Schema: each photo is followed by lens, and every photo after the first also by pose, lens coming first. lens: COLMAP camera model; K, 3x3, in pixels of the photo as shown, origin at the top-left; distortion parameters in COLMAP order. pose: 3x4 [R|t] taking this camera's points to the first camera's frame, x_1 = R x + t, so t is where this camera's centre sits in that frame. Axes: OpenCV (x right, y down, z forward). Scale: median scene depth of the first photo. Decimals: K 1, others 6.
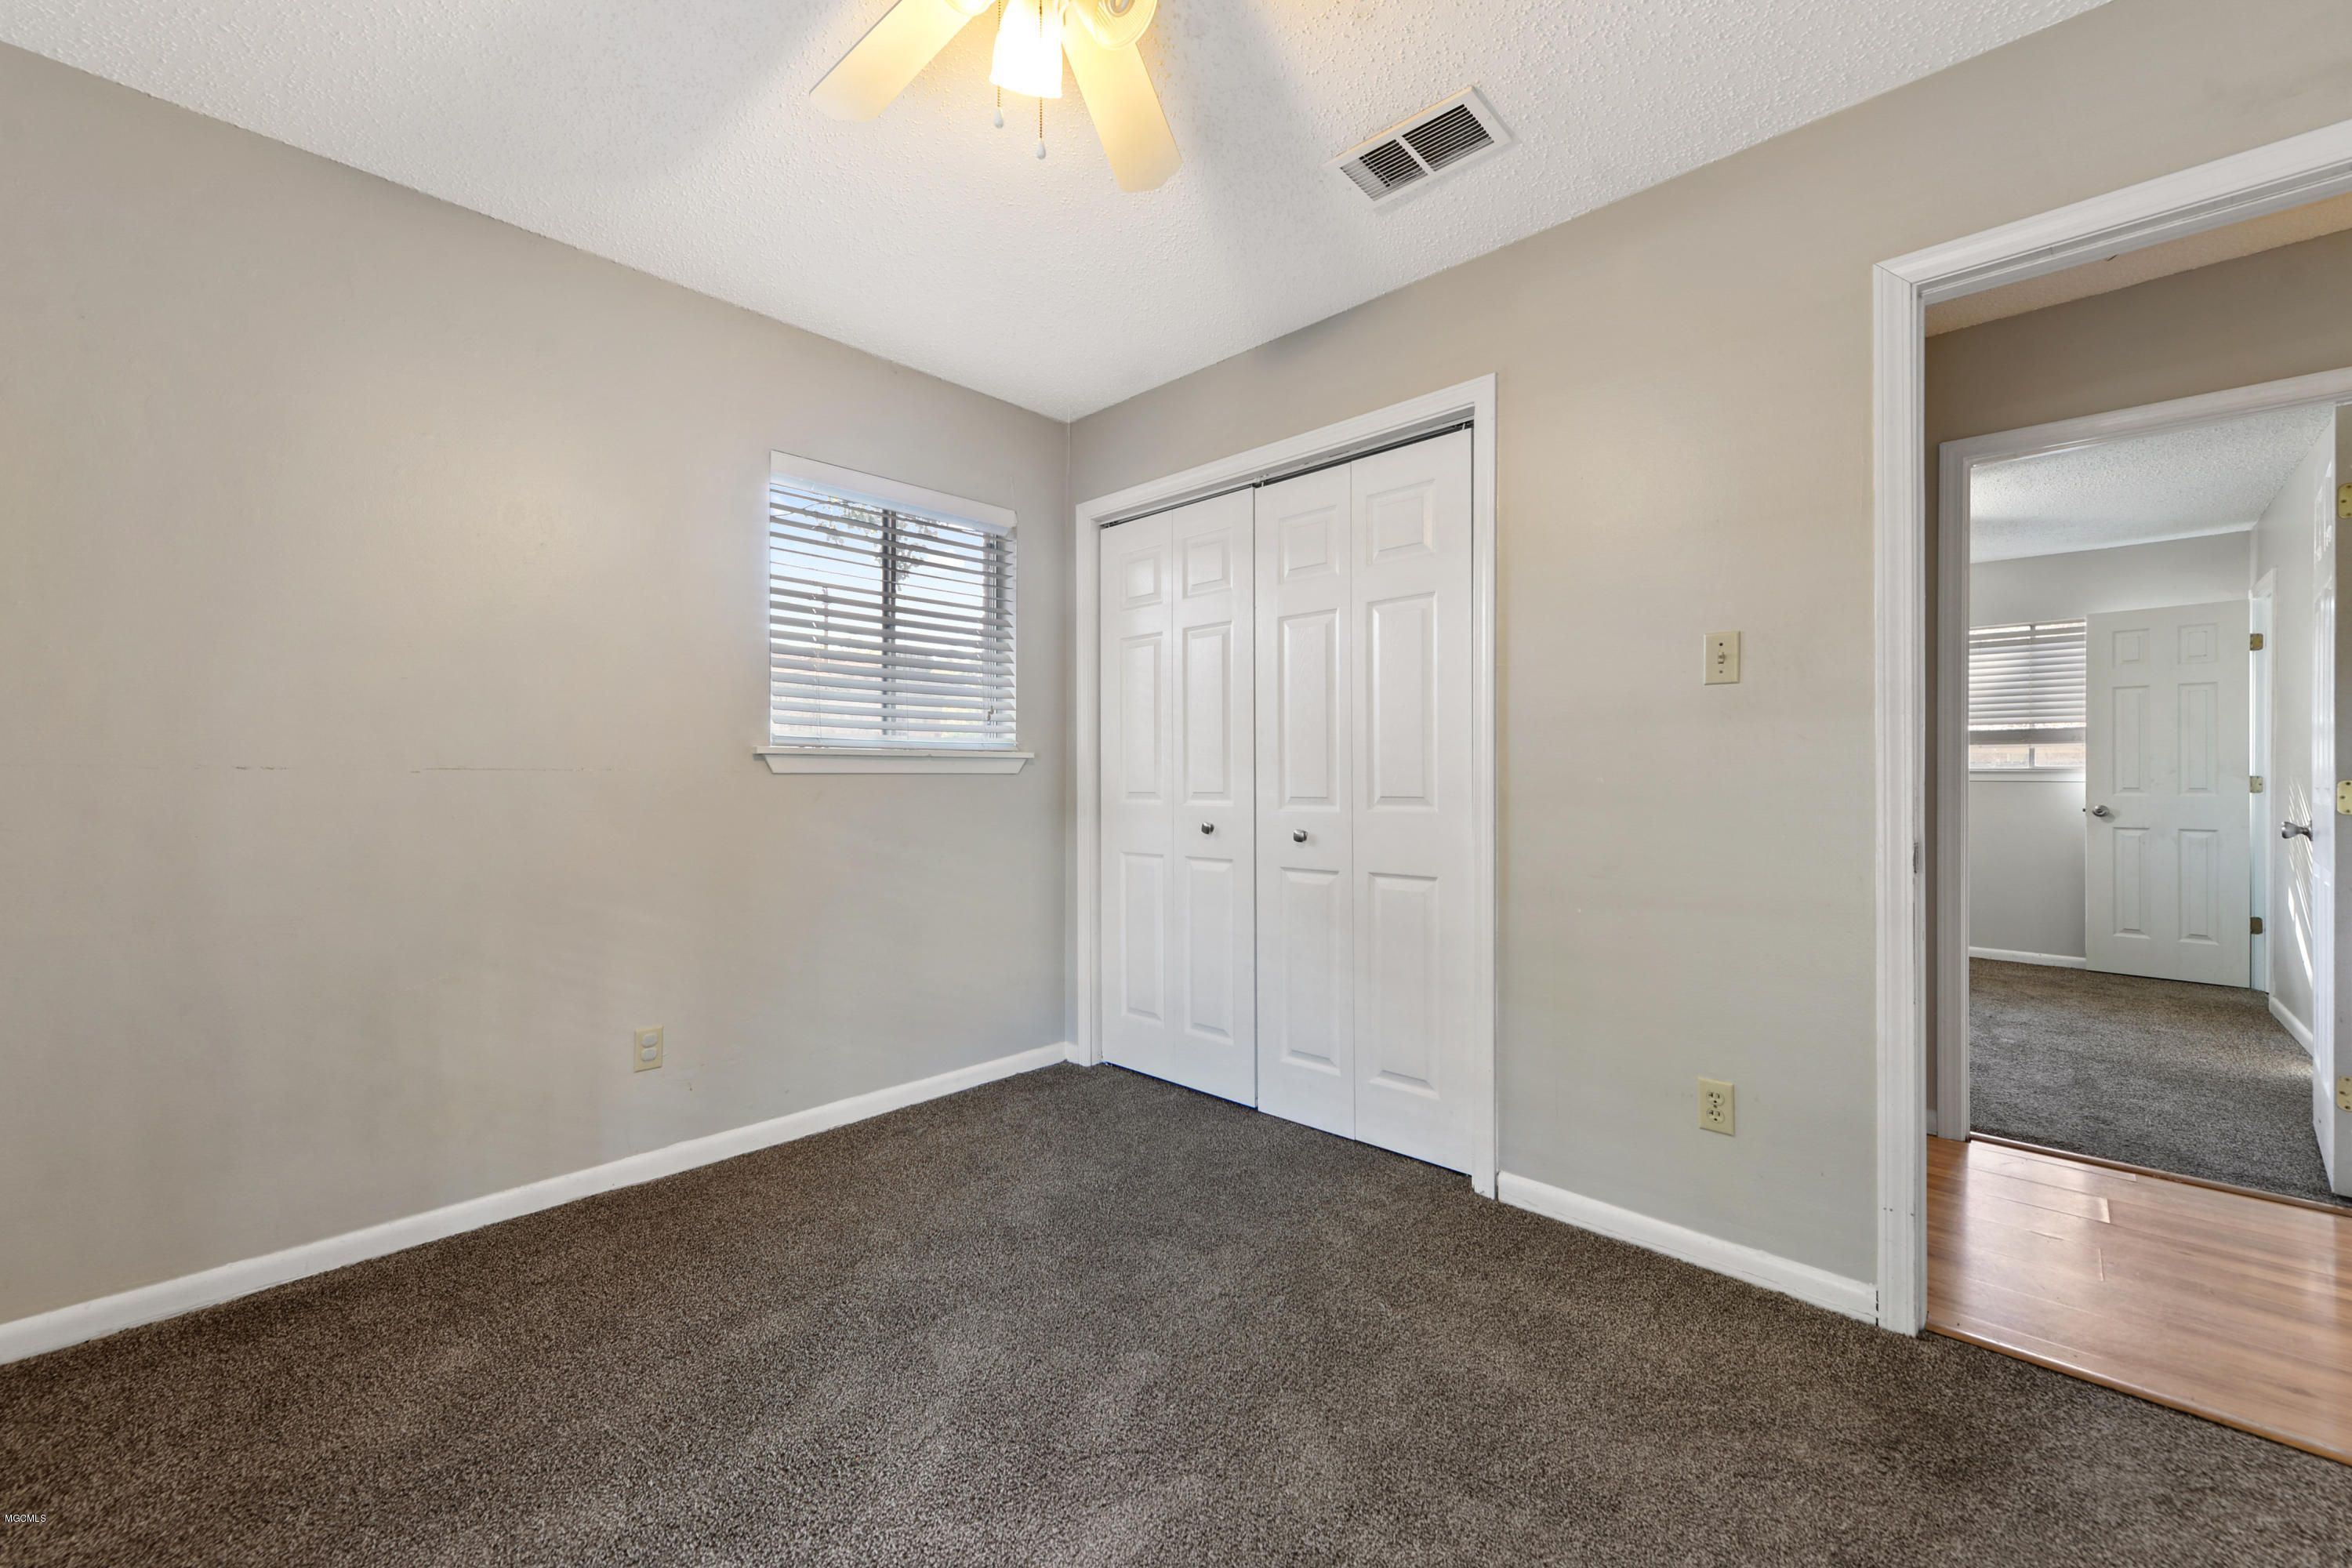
lens RADIAL K [[921.1, 0, 1161.9], [0, 921.1, 777.0], [0, 0, 1]] dist [-0.000890, -0.000108]
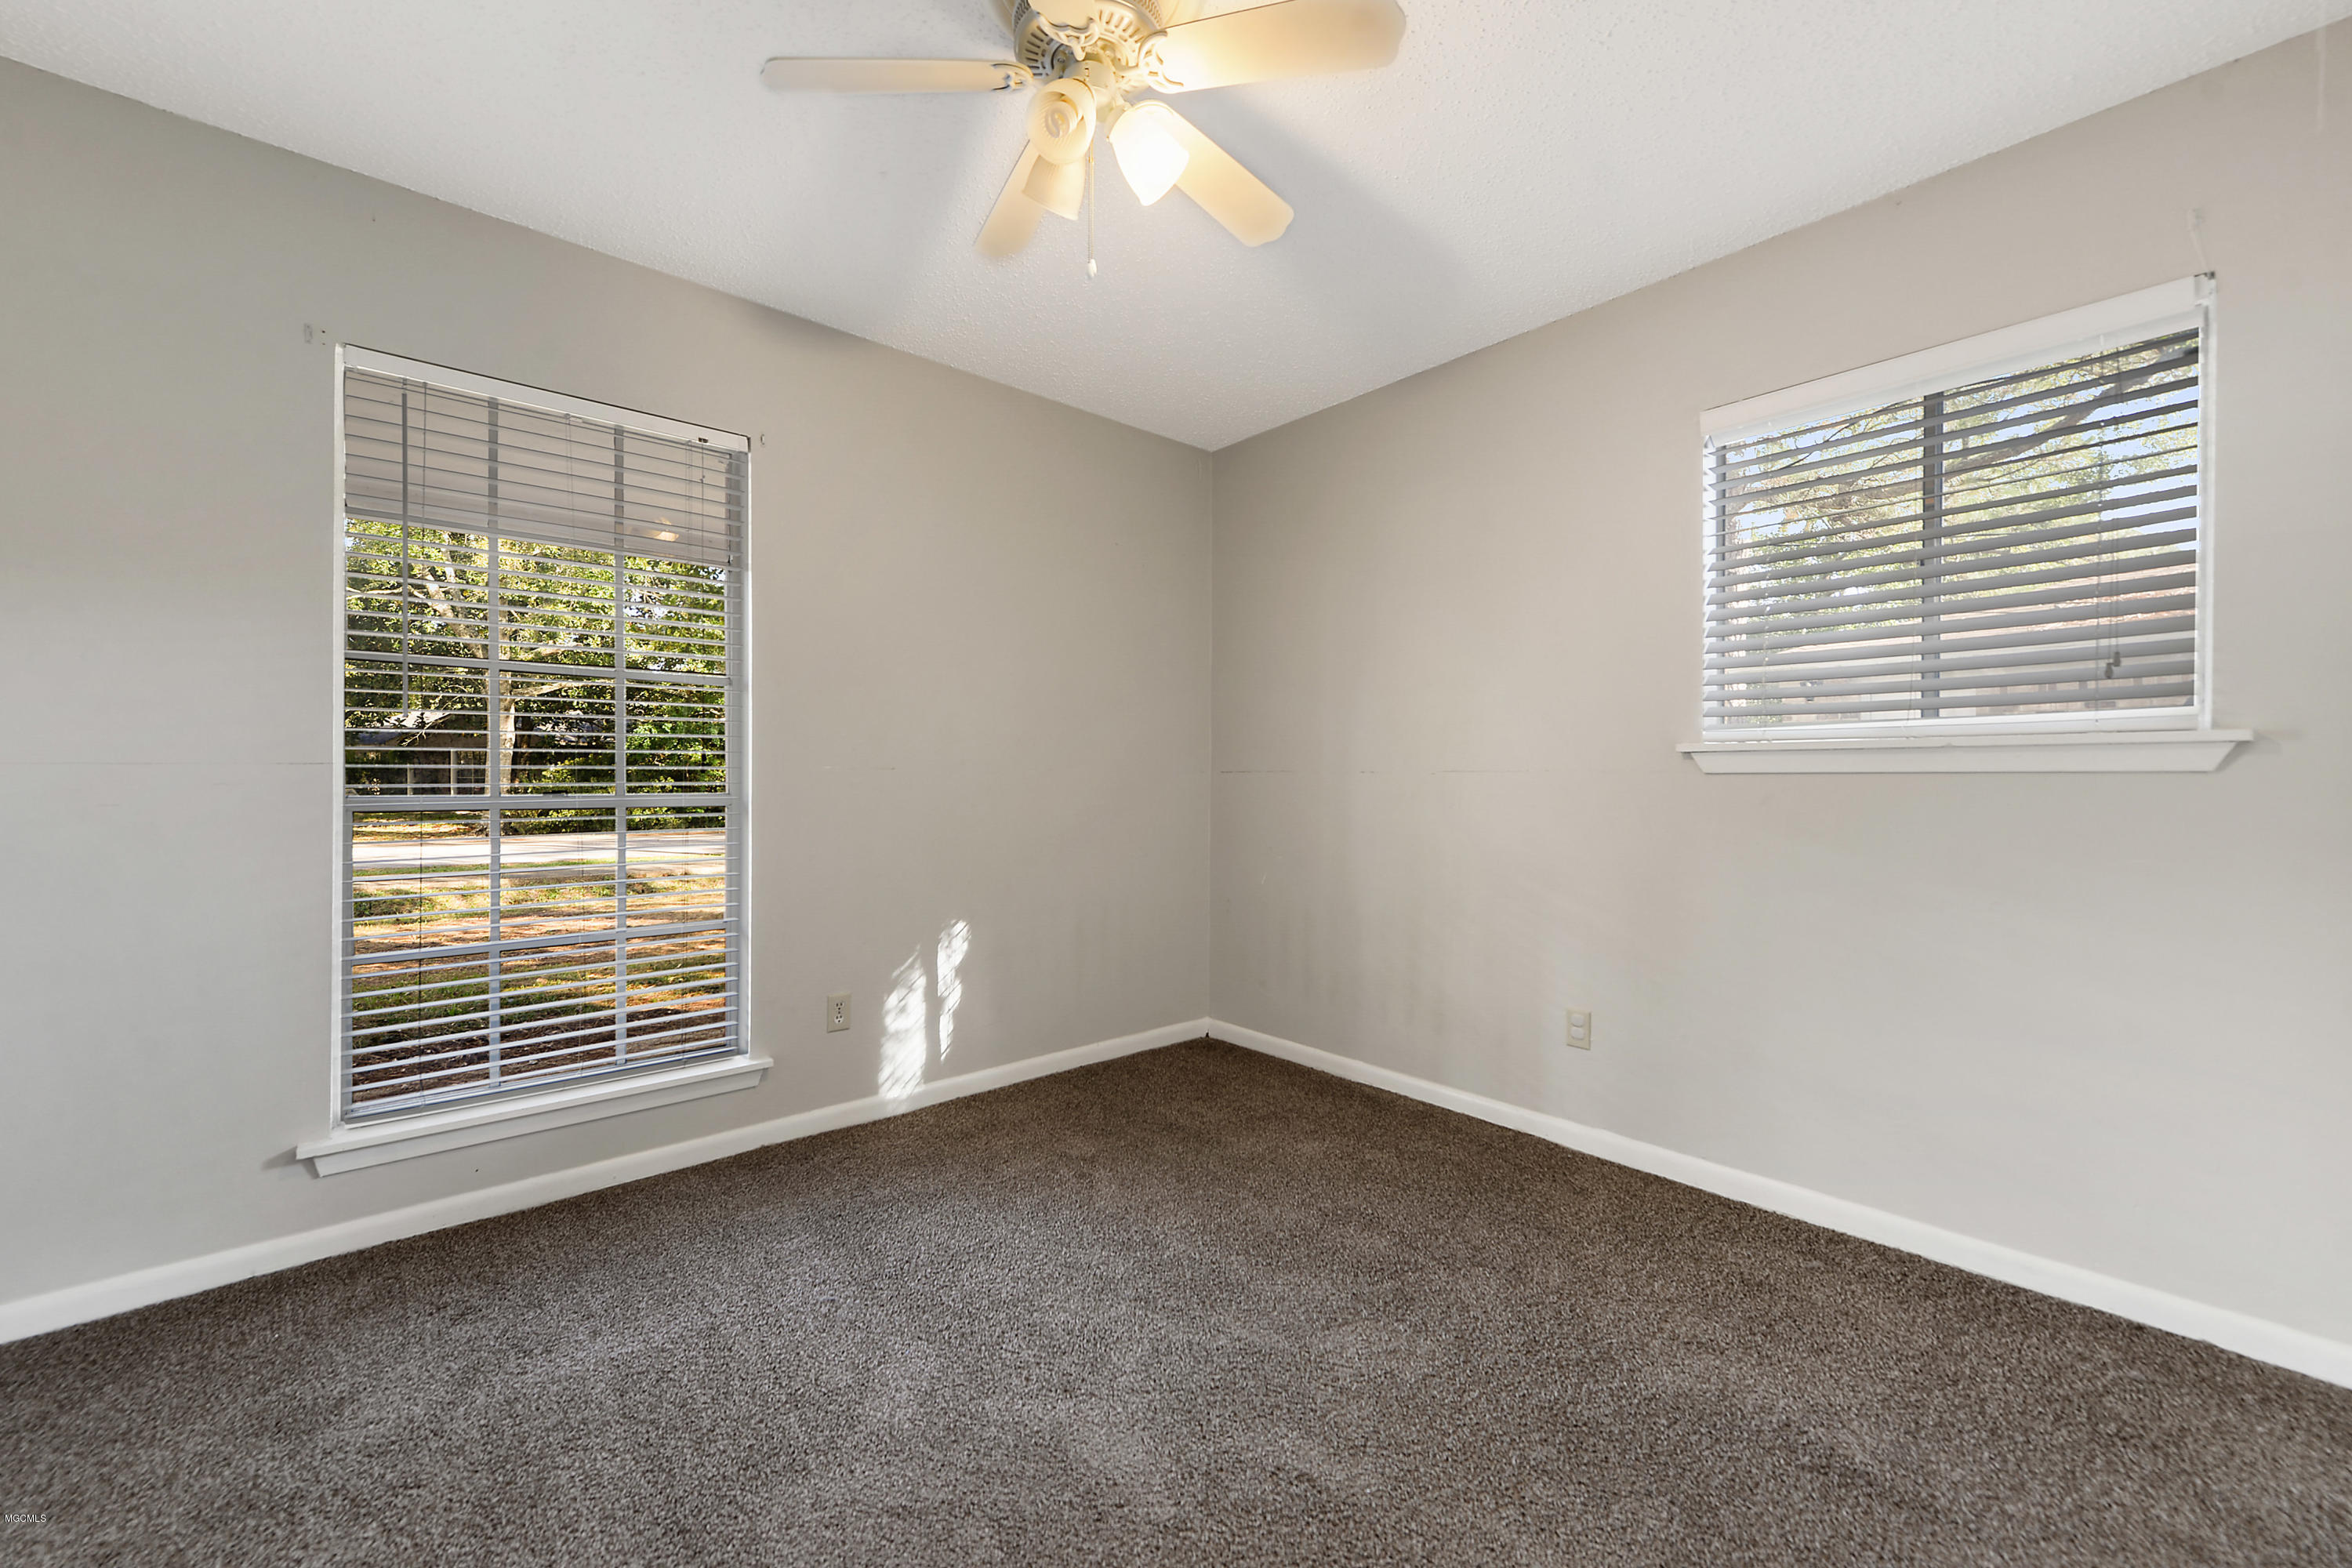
lens RADIAL K [[921.1, 0, 1161.9], [0, 921.1, 777.0], [0, 0, 1]] dist [-0.000890, -0.000108]
pose [[-0.090614, 0.002622, -0.995883, 0.688253], [0.002455, 0.999994, 0.002410, -0.005224], [0.995883, -0.002226, -0.090620, 0.744991]]
